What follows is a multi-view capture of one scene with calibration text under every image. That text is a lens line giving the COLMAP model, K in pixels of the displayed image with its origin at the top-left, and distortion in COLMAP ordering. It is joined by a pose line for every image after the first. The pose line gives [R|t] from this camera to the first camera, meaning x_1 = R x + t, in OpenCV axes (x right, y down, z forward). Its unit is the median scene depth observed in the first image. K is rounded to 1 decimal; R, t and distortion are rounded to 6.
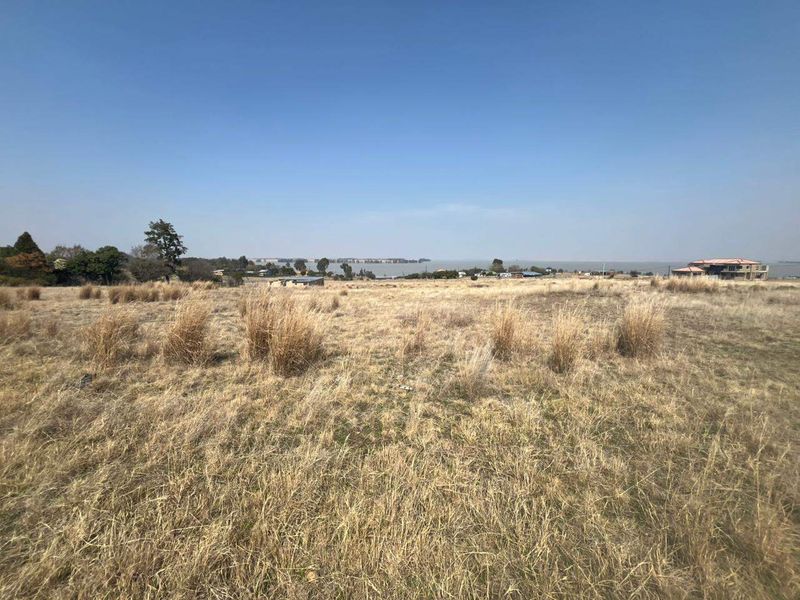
lens RADIAL K [[321.3, 0, 397.4], [0, 321.3, 298.3], [0, 0, 1]] dist [-0.003365, 0.000416]
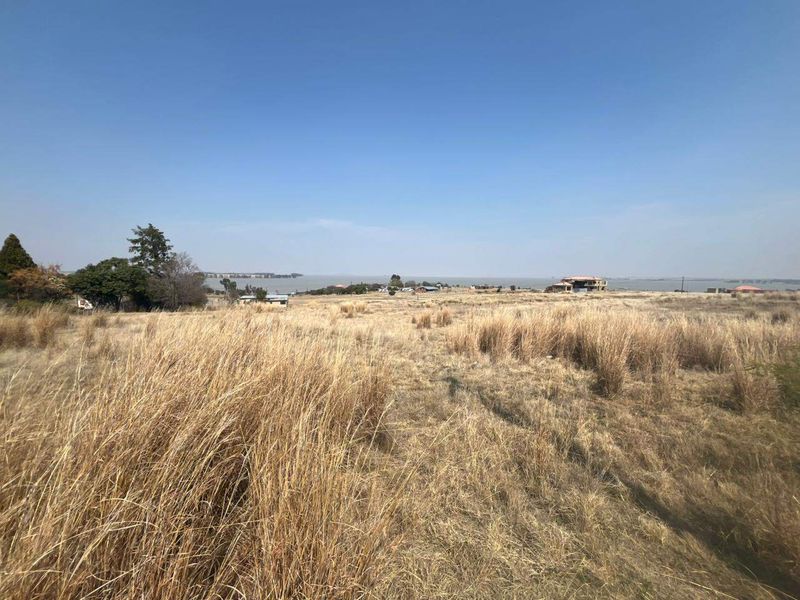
lens RADIAL K [[321.3, 0, 397.4], [0, 321.3, 298.3], [0, 0, 1]] dist [-0.003365, 0.000416]
pose [[0.923330, -0.021443, 0.383409, -2.973099], [0.039073, 0.998504, -0.038253, -0.088530], [-0.382015, 0.050301, 0.922786, 0.424642]]
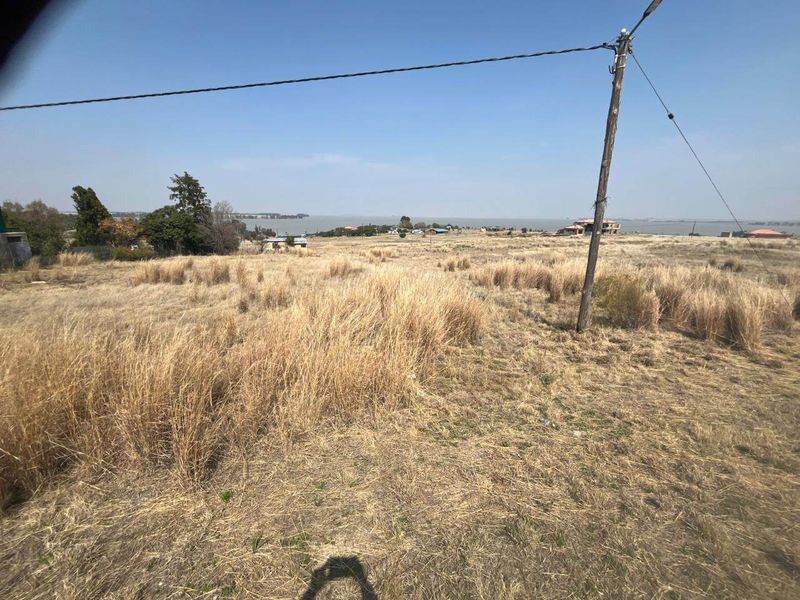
lens RADIAL K [[321.3, 0, 397.4], [0, 321.3, 298.3], [0, 0, 1]] dist [-0.003365, 0.000416]
pose [[0.932399, -0.082425, 0.351905, -3.324837], [0.034599, 0.989533, 0.140099, -0.126128], [-0.359770, -0.118453, 0.925492, -0.004128]]
